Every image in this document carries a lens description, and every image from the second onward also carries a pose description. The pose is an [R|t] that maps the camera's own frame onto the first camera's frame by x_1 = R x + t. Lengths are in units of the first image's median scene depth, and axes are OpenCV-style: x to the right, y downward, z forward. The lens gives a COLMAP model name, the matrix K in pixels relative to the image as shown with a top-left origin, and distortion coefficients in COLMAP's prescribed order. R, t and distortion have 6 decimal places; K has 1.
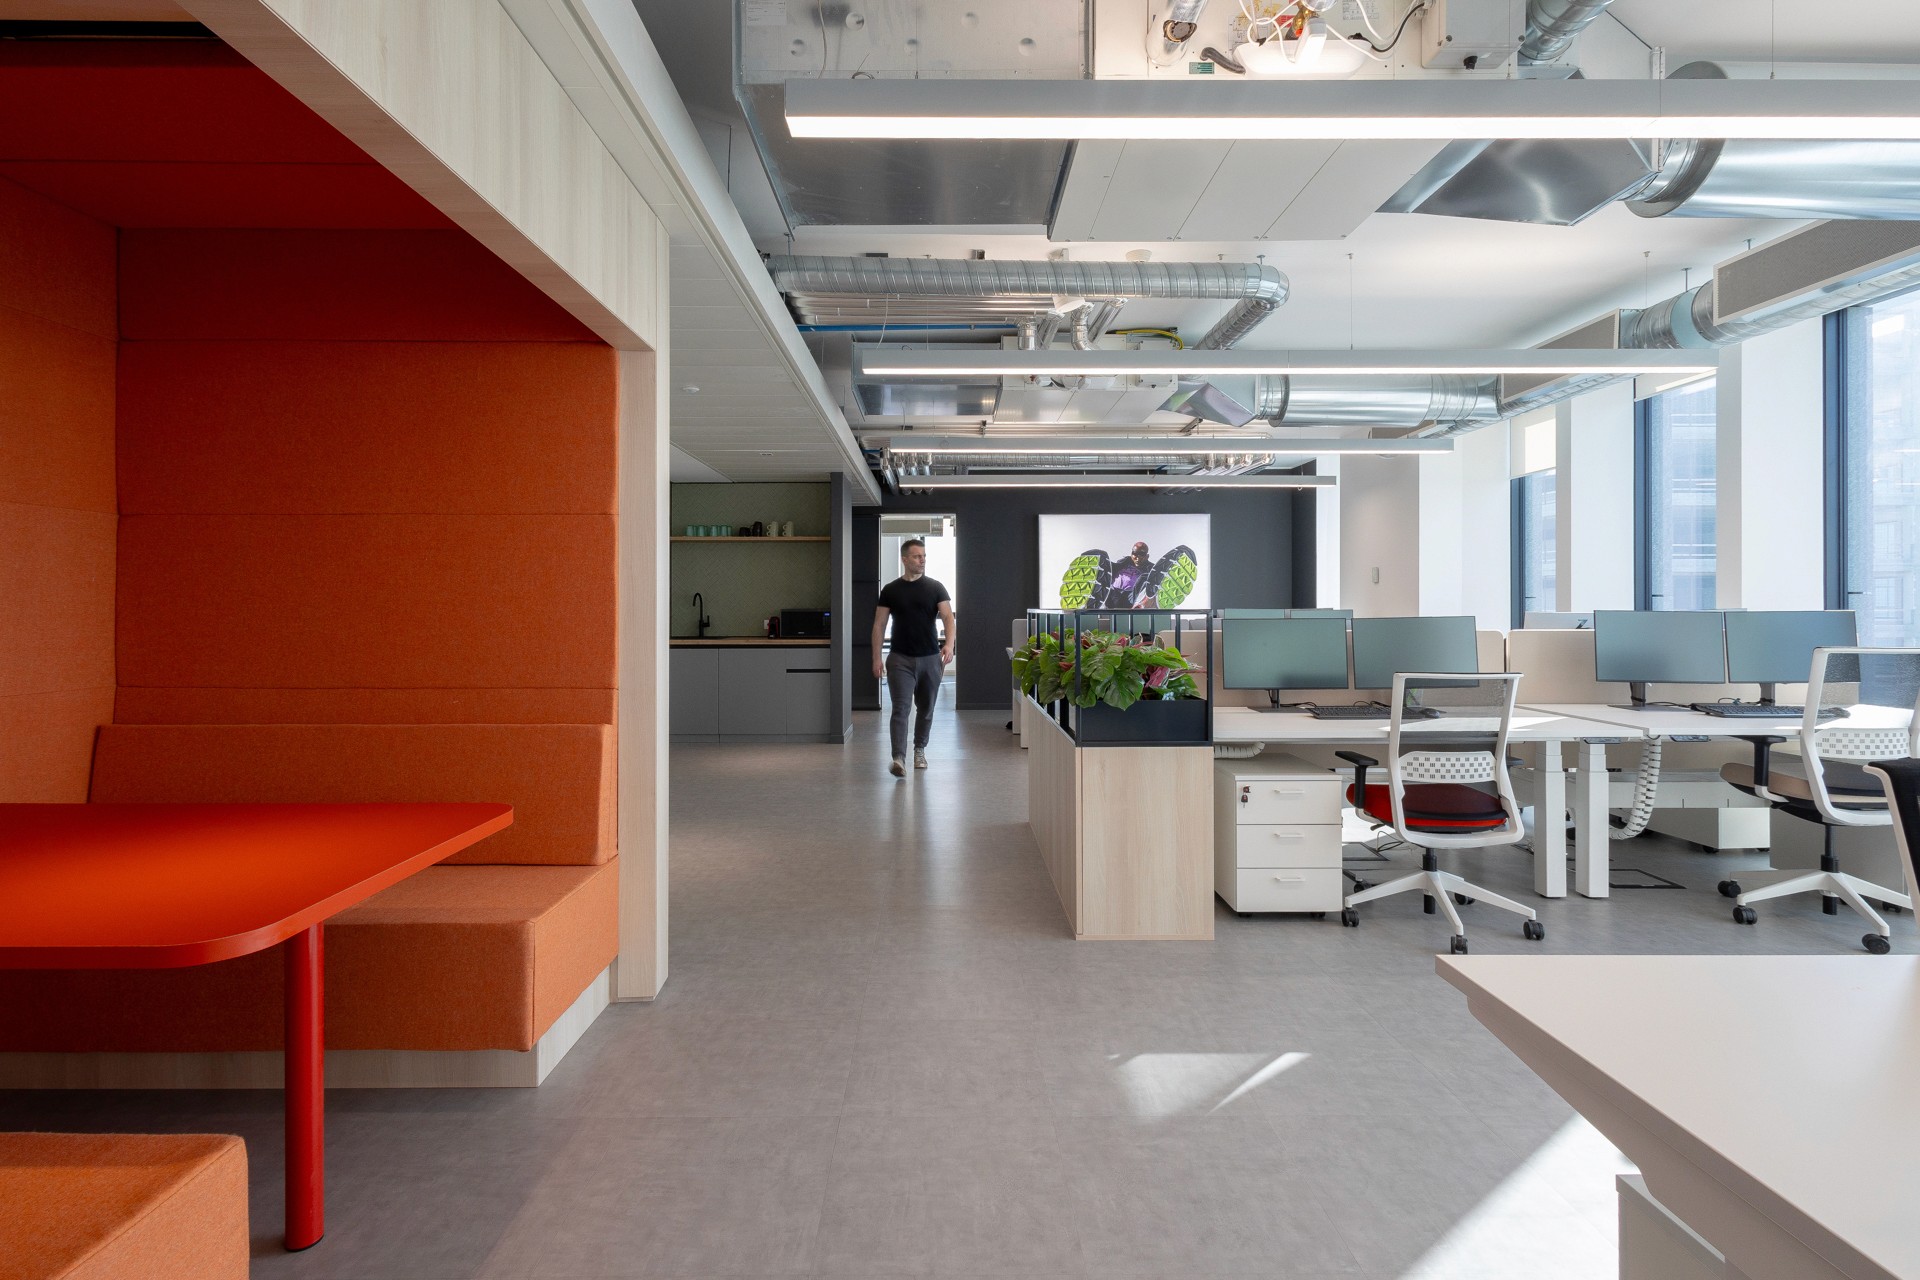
lens RADIAL K [[891.4, 0, 932.8], [0, 891.4, 614.7], [0, 0, 1]] dist [0.014826, -0.004189]
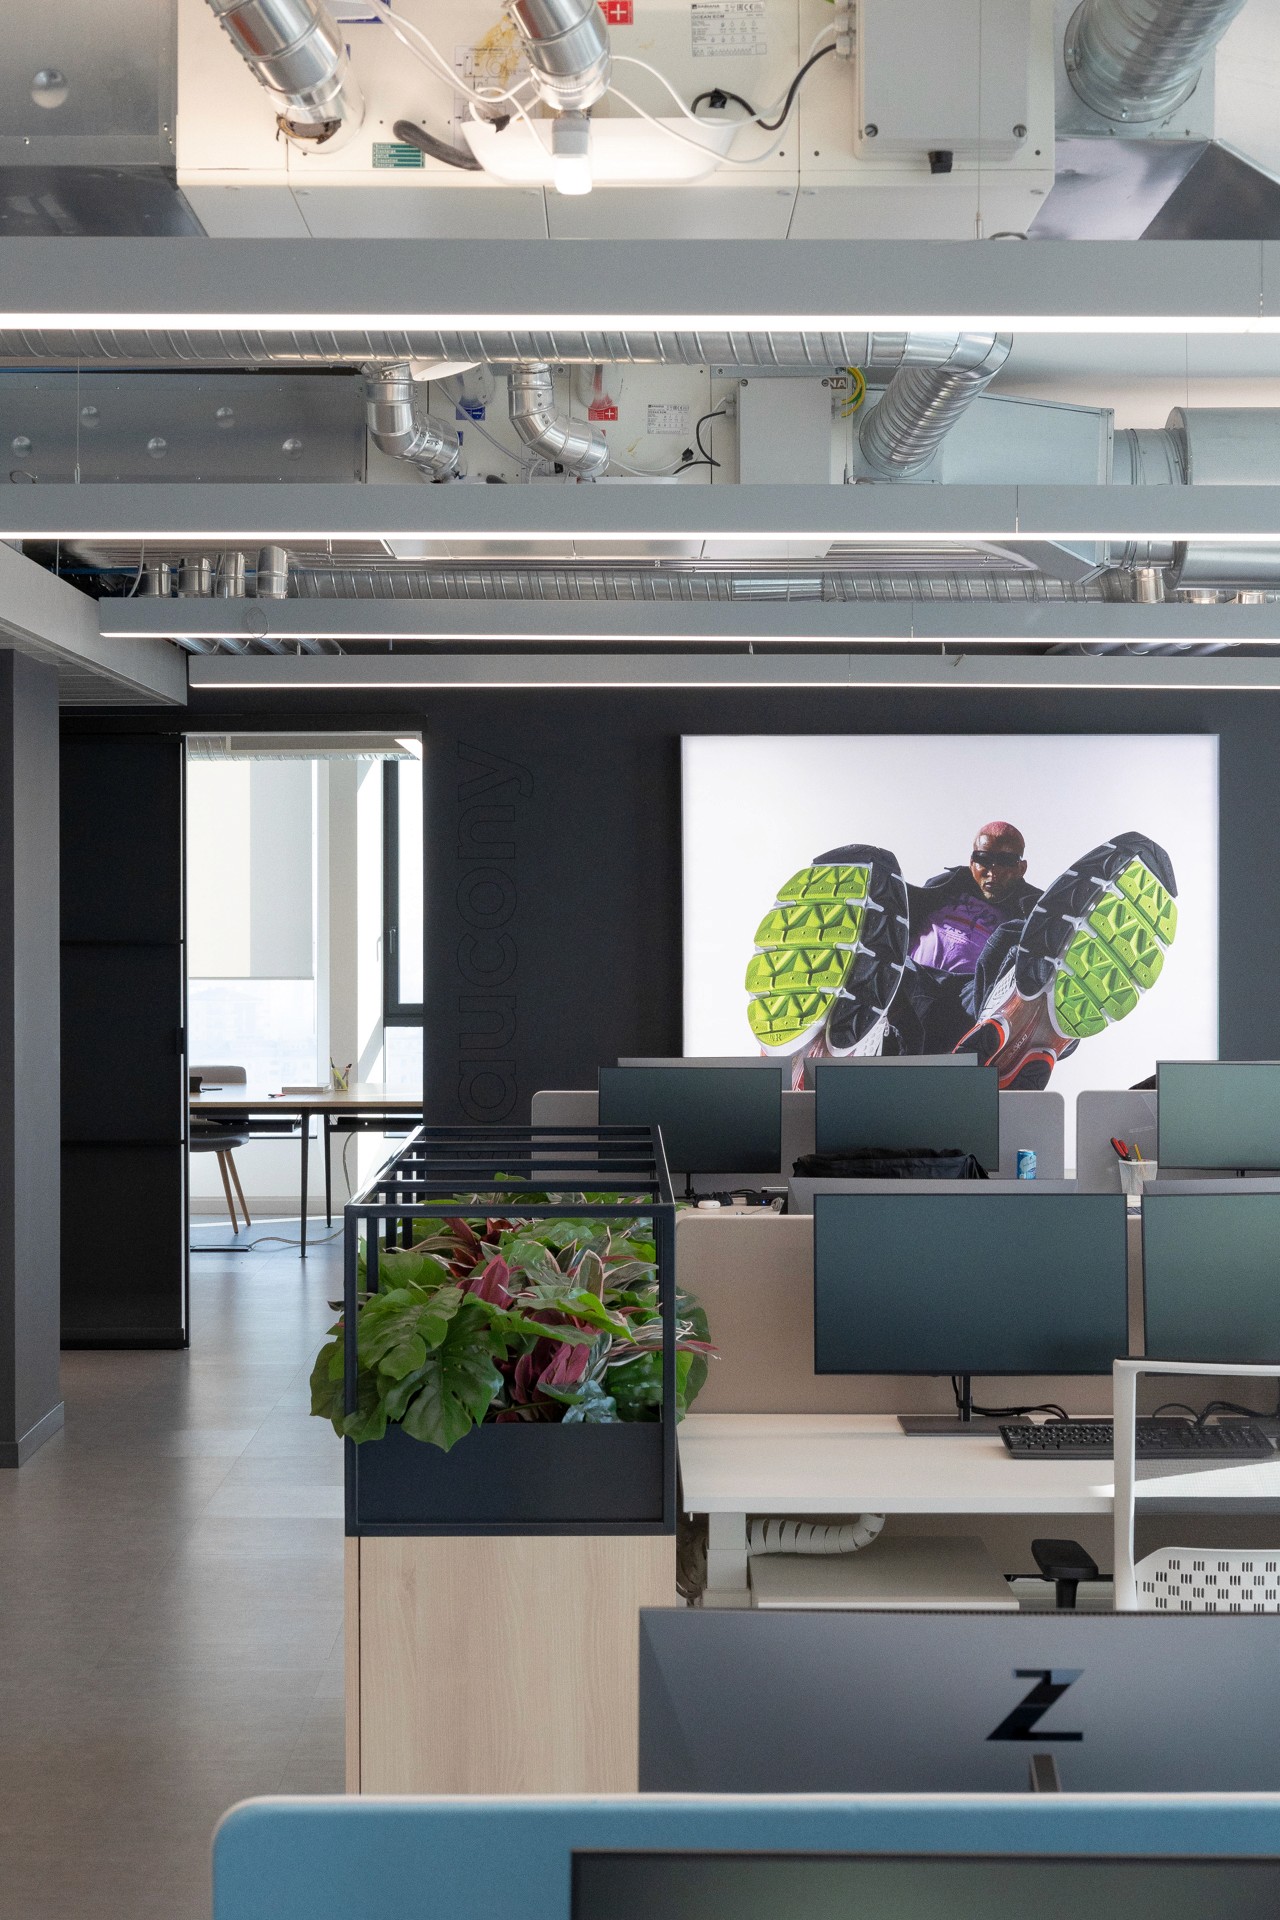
lens RADIAL K [[3286.0, 0, 637.5], [0, 3286.0, 954.4], [0, 0, 1]] dist [-0.001467, 0.000000]
pose [[0.999959, 0.002888, 0.008637, 0.093790], [-0.002971, 0.999949, 0.009635, -0.045285], [-0.008609, -0.009661, 0.999916, -0.172614]]
